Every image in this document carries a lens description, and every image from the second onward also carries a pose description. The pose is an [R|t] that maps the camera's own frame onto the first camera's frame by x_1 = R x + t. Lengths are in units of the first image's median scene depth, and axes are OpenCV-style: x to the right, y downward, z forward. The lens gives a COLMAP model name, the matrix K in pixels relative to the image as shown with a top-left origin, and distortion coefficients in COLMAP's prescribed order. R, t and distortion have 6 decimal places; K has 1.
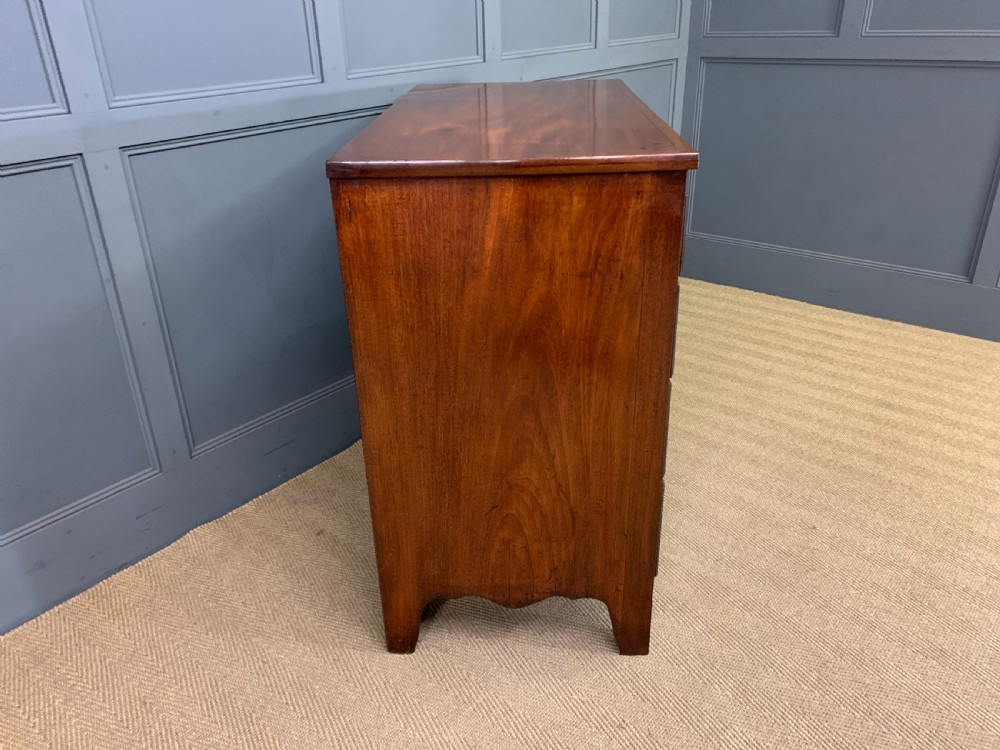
lens RADIAL K [[764.1, 0, 502.0], [0, 764.1, 371.2], [0, 0, 1]] dist [0.089294, -0.095013]
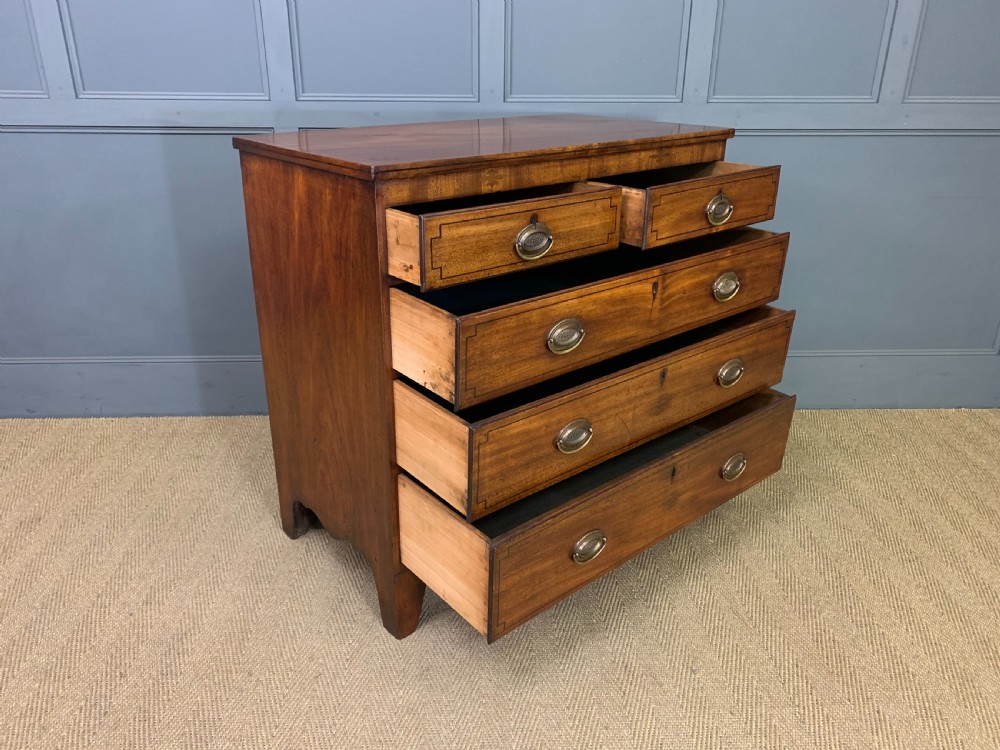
lens RADIAL K [[784.2, 0, 490.2], [0, 784.2, 377.5], [0, 0, 1]] dist [0.031967, -0.012500]
pose [[0.677162, 0.320617, -0.662312, 0.979986], [-0.349897, 0.932112, 0.093483, -0.128497], [0.647321, 0.168438, 0.743374, 0.239883]]
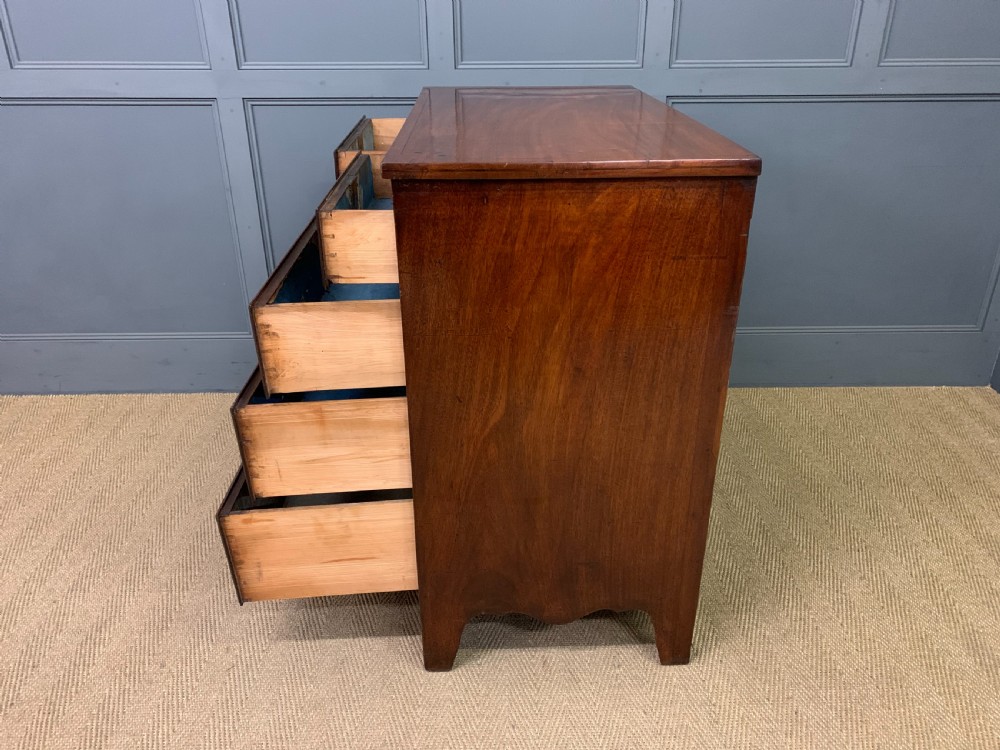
lens RADIAL K [[781.7, 0, 505.3], [0, 781.7, 376.0], [0, 0, 1]] dist [0.029581, -0.005186]
pose [[0.657535, 0.354721, -0.664696, 1.052414], [-0.347494, 0.925576, 0.150191, -0.224877], [0.668502, 0.132222, 0.731862, 0.384790]]
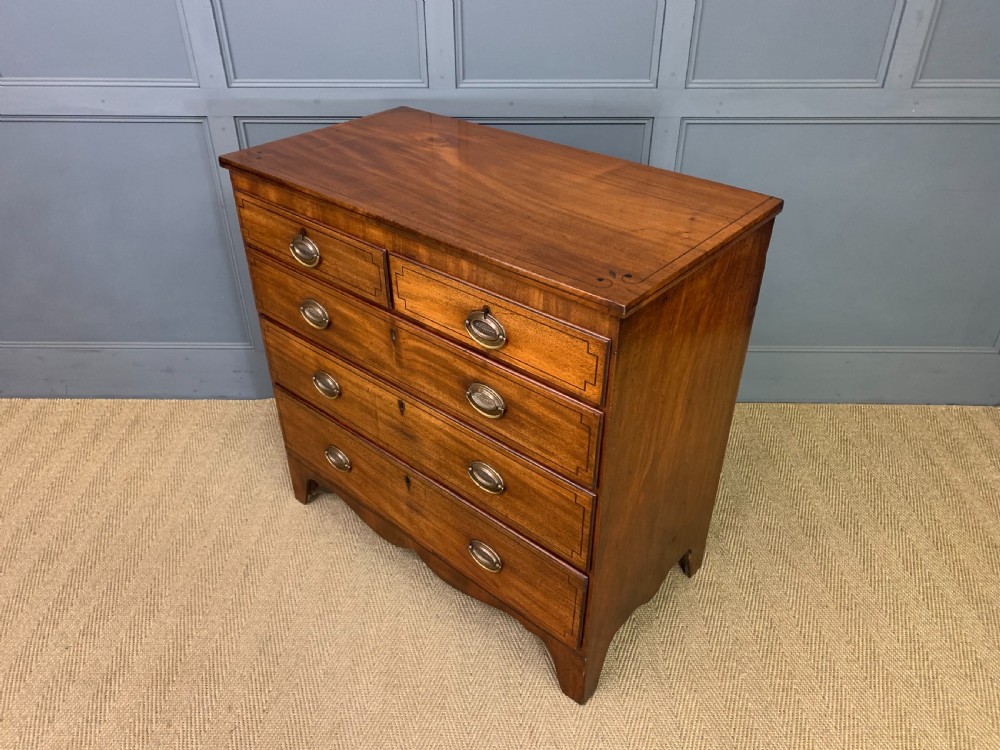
lens RADIAL K [[780.3, 0, 500.0], [0, 780.3, 375.0], [0, 0, 1]] dist [0.035361, -0.013545]
pose [[0.633251, 0.454879, -0.626162, 0.947347], [-0.357178, 0.889505, 0.284964, -0.492417], [0.686598, 0.043198, 0.725753, 0.393649]]
